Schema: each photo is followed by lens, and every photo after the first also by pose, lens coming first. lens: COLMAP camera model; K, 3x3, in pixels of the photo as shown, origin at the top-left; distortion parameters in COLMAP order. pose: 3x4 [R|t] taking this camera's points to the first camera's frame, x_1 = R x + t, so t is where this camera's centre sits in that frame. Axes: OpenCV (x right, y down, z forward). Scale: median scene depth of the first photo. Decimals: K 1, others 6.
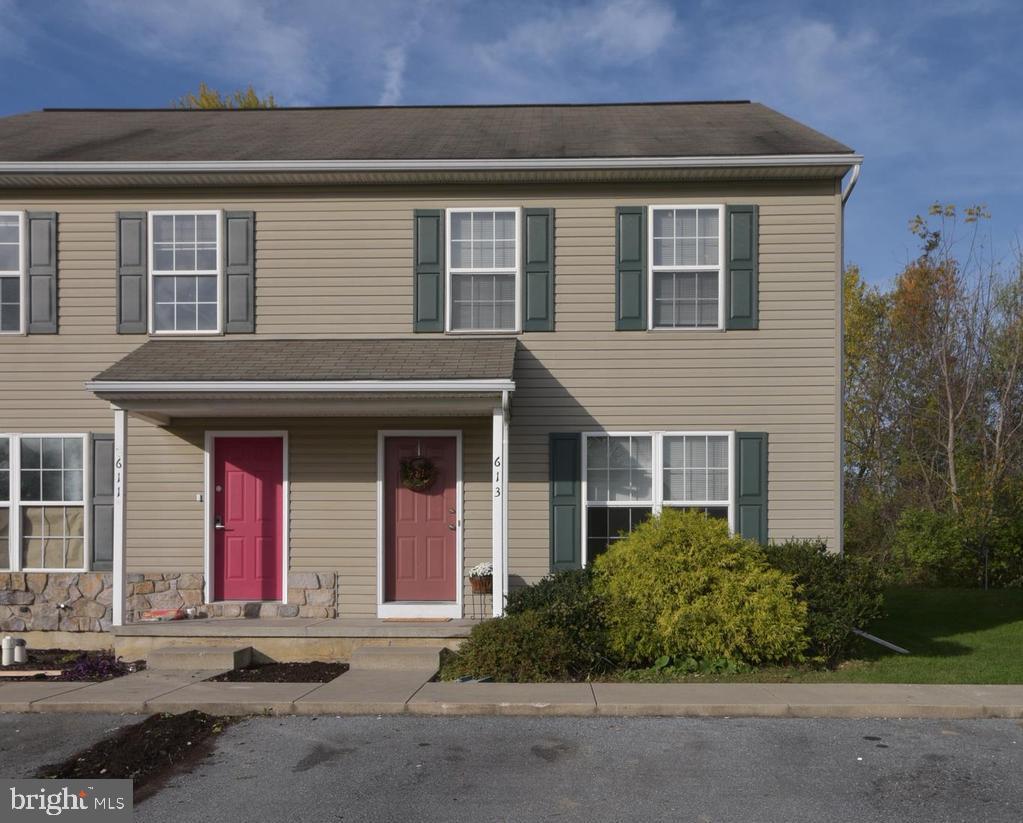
lens RADIAL K [[916.4, 0, 528.8], [0, 916.4, 563.0], [0, 0, 1]] dist [0.003248, 0.011917]
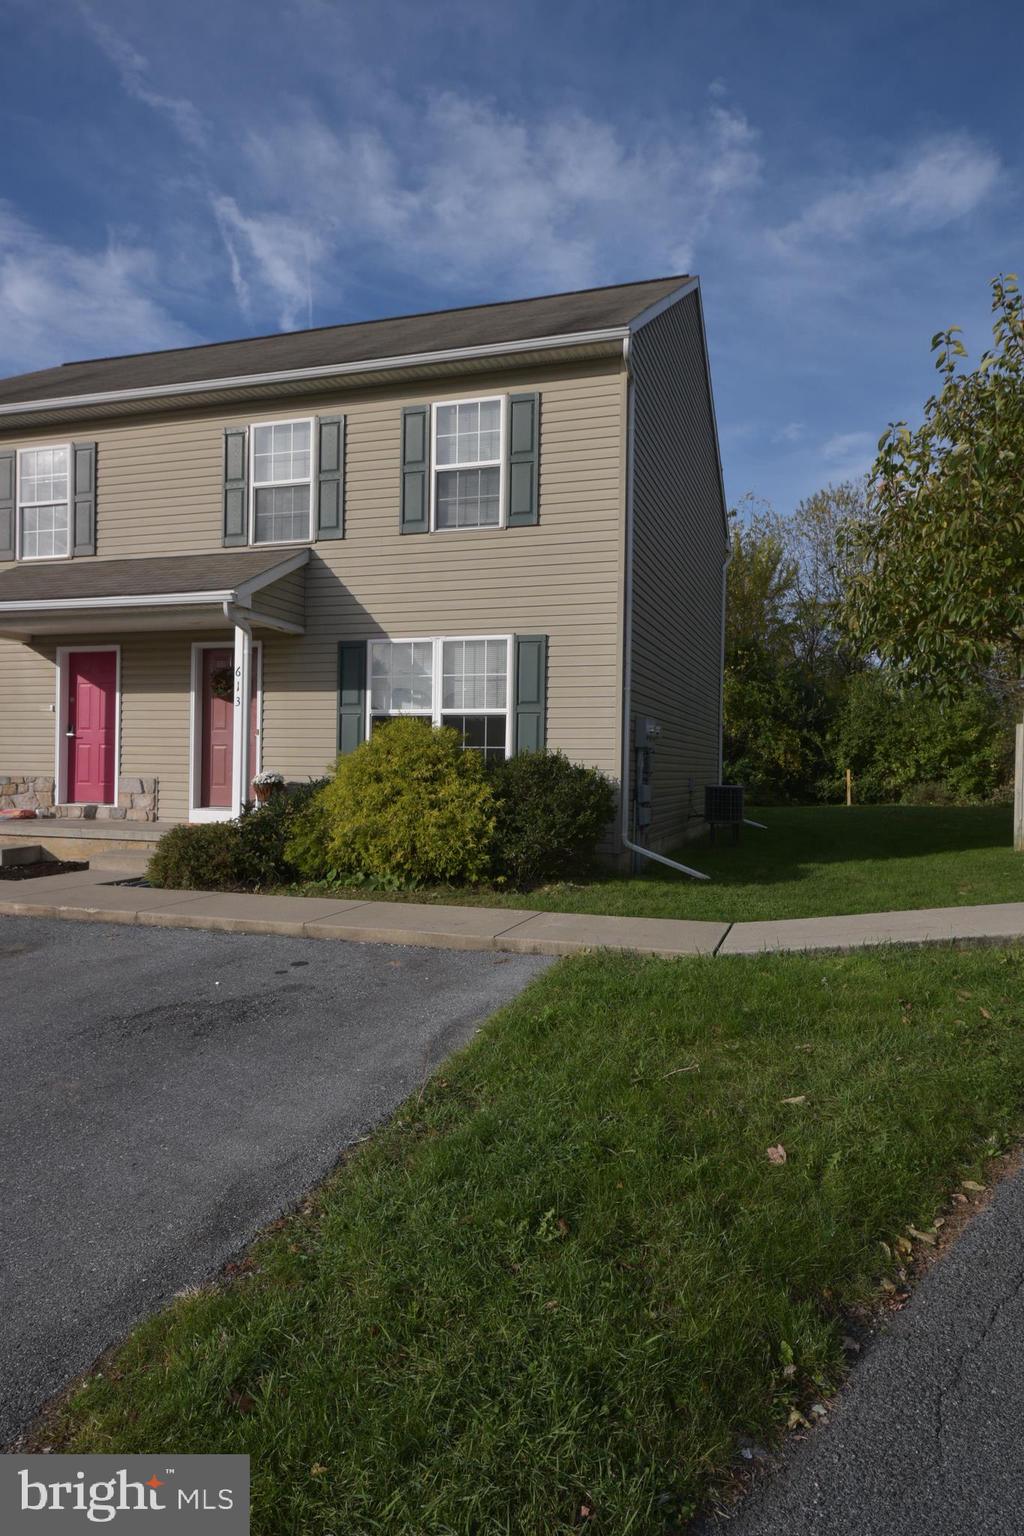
lens RADIAL K [[990.8, 0, 513.5], [0, 990.8, 756.0], [0, 0, 1]] dist [0.019947, 0.004127]
pose [[0.953885, 0.009039, -0.300036, 0.527048], [-0.010384, 0.999942, -0.002887, -0.016387], [0.299992, 0.005870, 0.953924, 0.031248]]
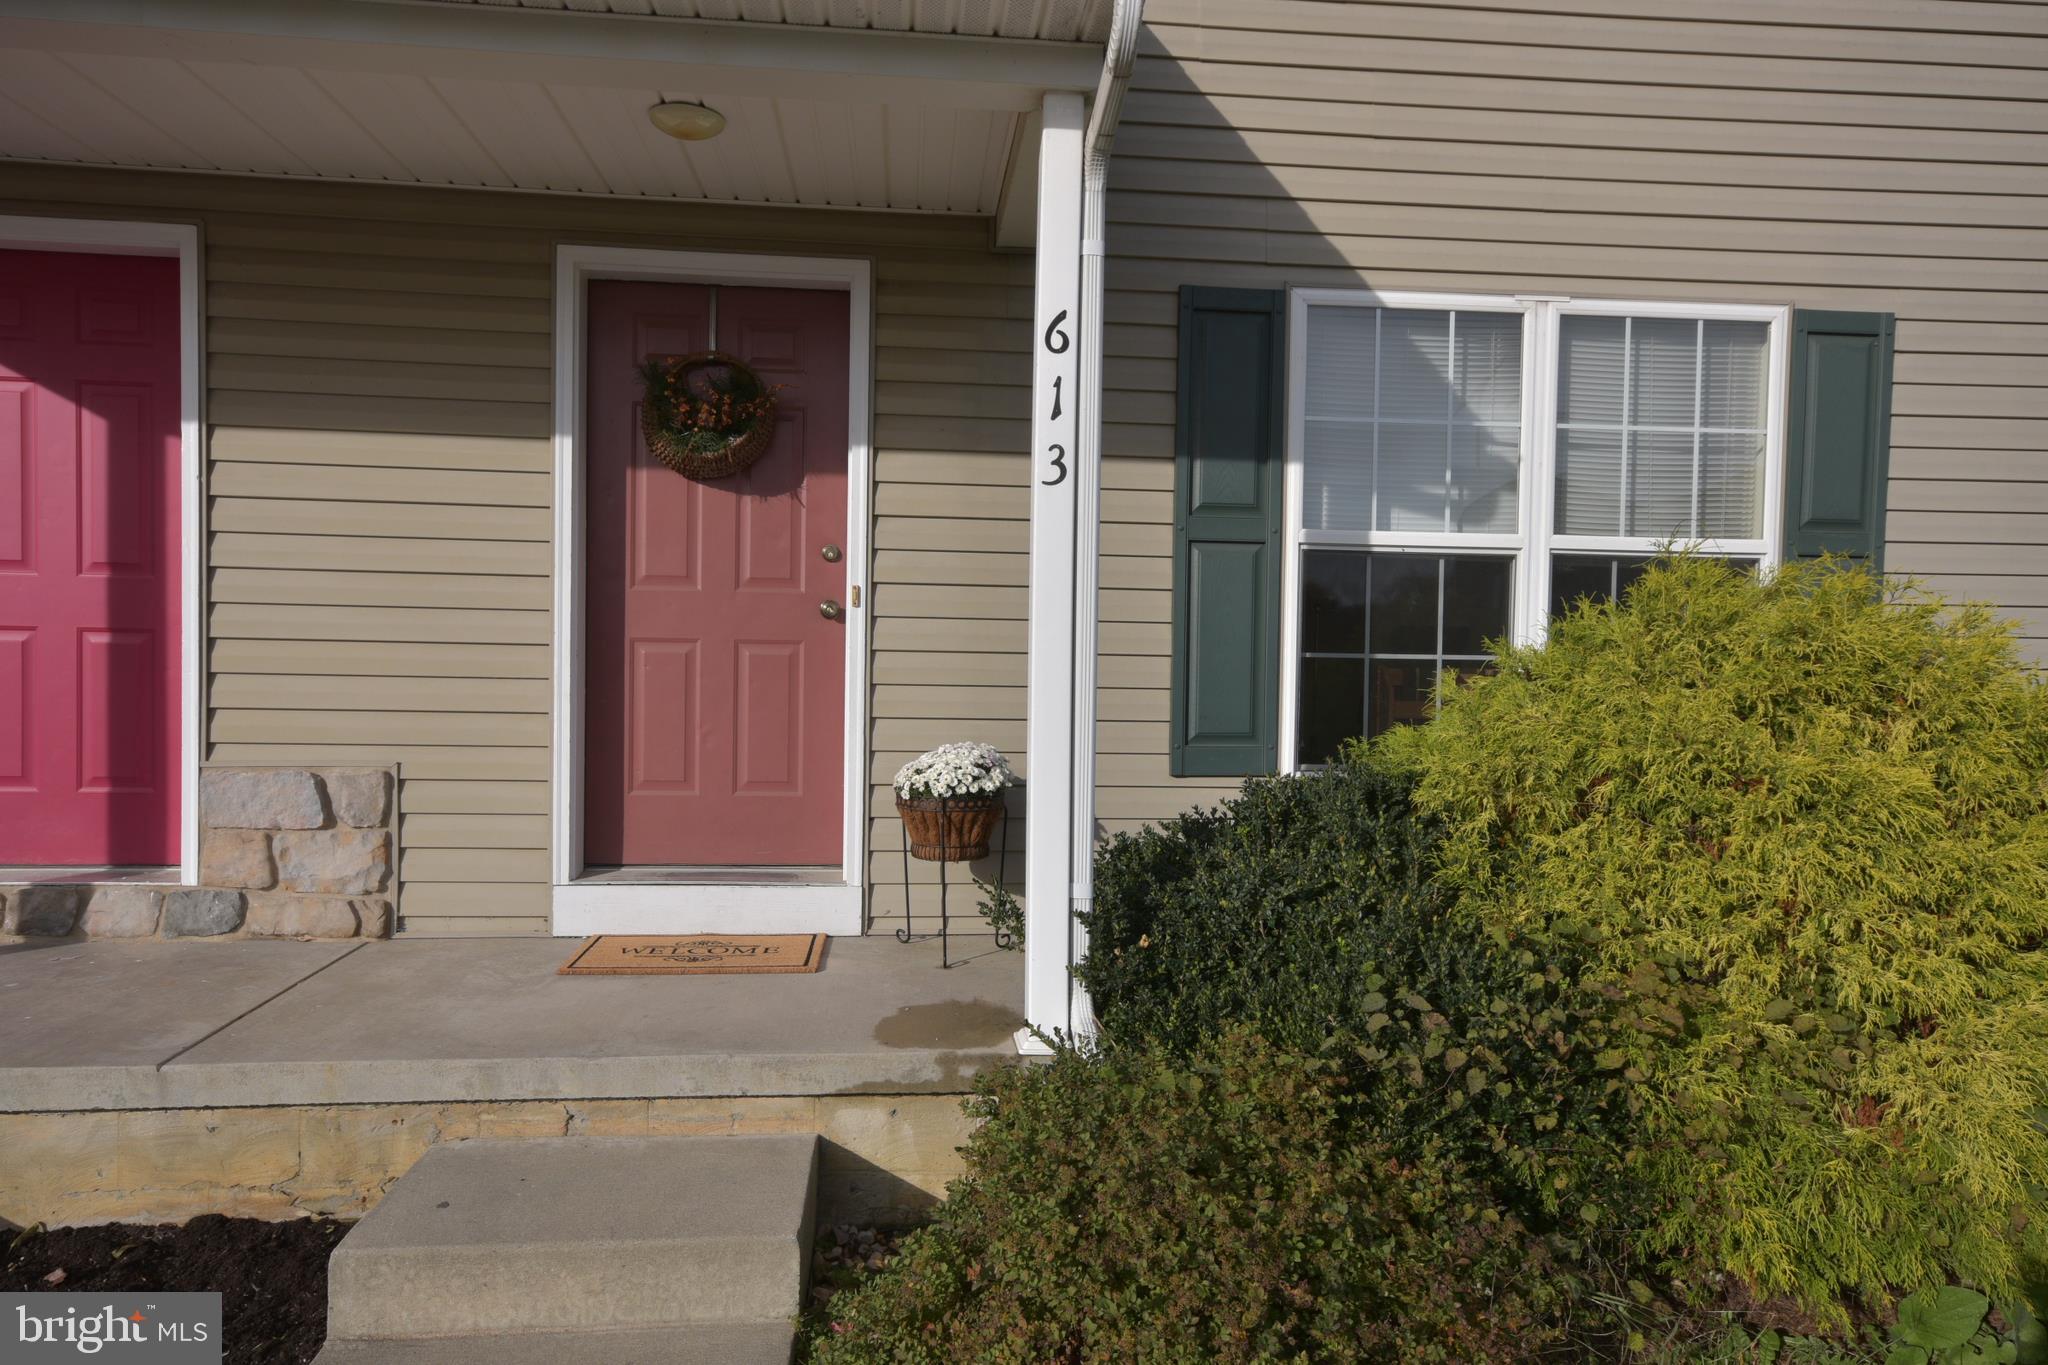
lens RADIAL K [[1321.1, 0, 1046.1], [0, 1321.1, 692.6], [0, 0, 1]] dist [0.019947, 0.004127]
pose [[0.992519, 0.012543, 0.121440, -0.067189], [-0.016027, 0.999486, 0.027754, -0.026047], [-0.121030, -0.029493, 0.992211, 0.590037]]
